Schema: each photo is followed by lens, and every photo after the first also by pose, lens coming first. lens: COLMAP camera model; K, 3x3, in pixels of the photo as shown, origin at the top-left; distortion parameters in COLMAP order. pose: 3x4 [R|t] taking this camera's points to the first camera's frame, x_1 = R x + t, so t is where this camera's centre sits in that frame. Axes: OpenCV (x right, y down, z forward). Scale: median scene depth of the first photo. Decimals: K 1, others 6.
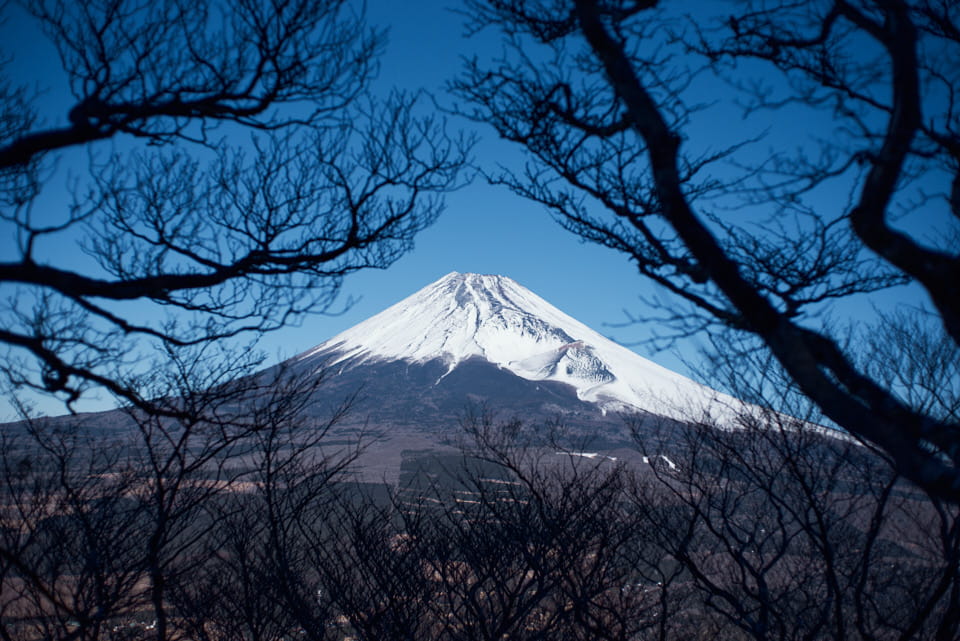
lens RADIAL K [[1295.9, 0, 480.0], [0, 1295.9, 320.5], [0, 0, 1]] dist [0.008340, 0.021169]
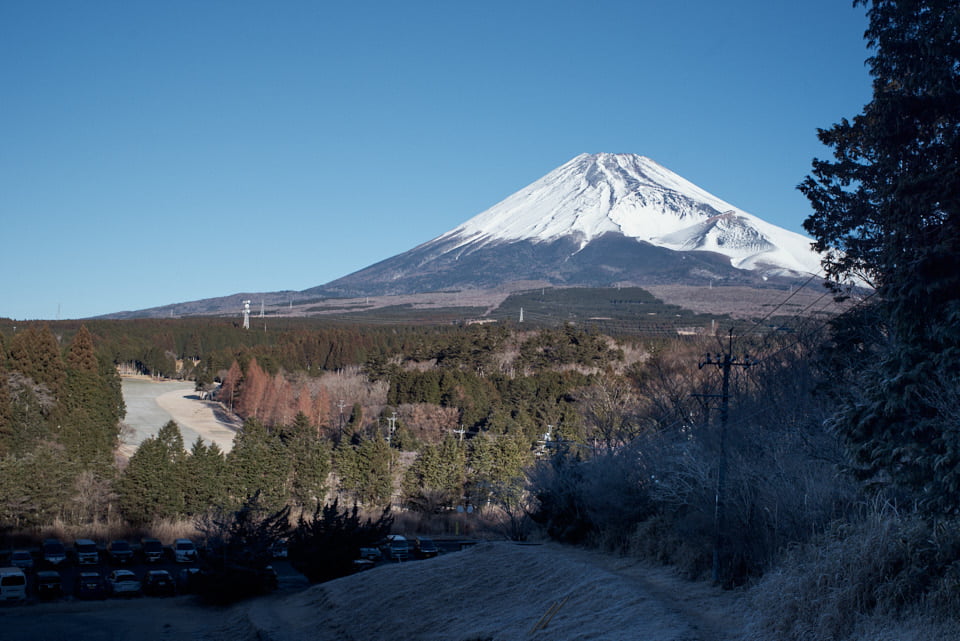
lens RADIAL K [[1161.4, 0, 478.1], [0, 1161.4, 344.0], [0, 0, 1]] dist [-0.110670, 0.008754]
pose [[0.991733, -0.031035, -0.124505, 0.003006], [0.034665, 0.999032, 0.027094, 0.075237], [0.123544, -0.031186, 0.991849, 0.208076]]
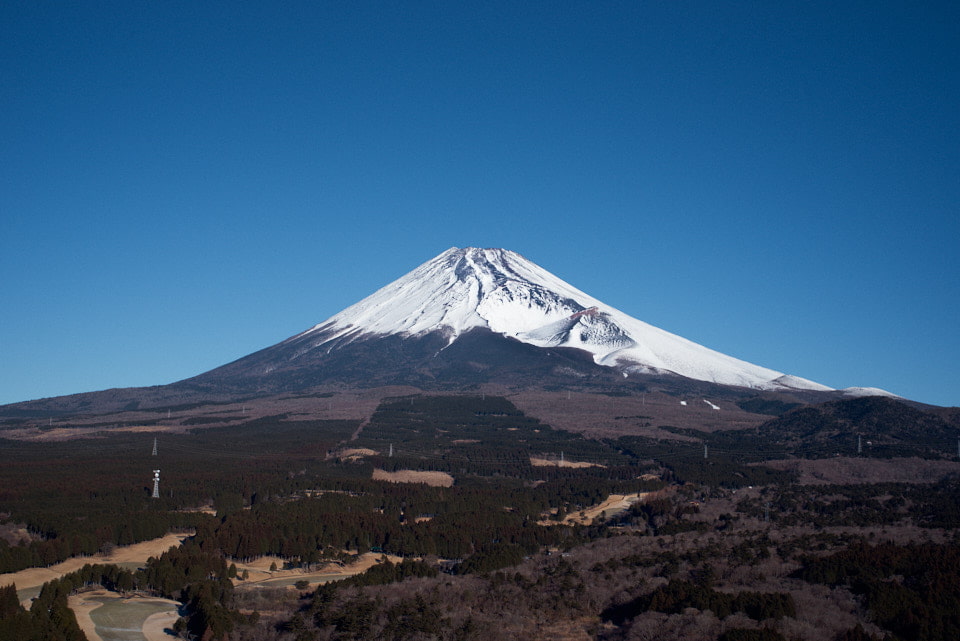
lens RADIAL K [[1184.1, 0, 480.0], [0, 1184.1, 320.5], [0, 0, 1]] dist [-0.097840, 0.100884]
pose [[0.999311, -0.035492, -0.010844, 0.006599], [0.034913, 0.998160, -0.049585, 0.060931], [0.012584, 0.049172, 0.998711, 0.175200]]
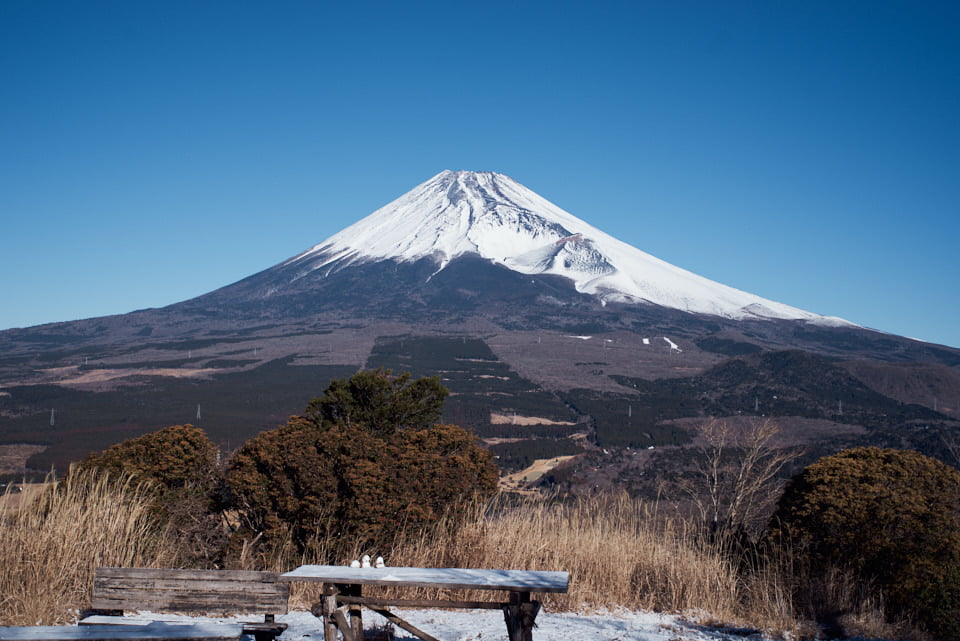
lens RADIAL K [[1248.2, 0, 480.0], [0, 1248.2, 320.5], [0, 0, 1]] dist [-0.109349, 0.065719]
pose [[0.999435, -0.029049, -0.016911, 0.018370], [0.029794, 0.998516, 0.045597, 0.034225], [0.015562, -0.046075, 0.998817, 0.084069]]
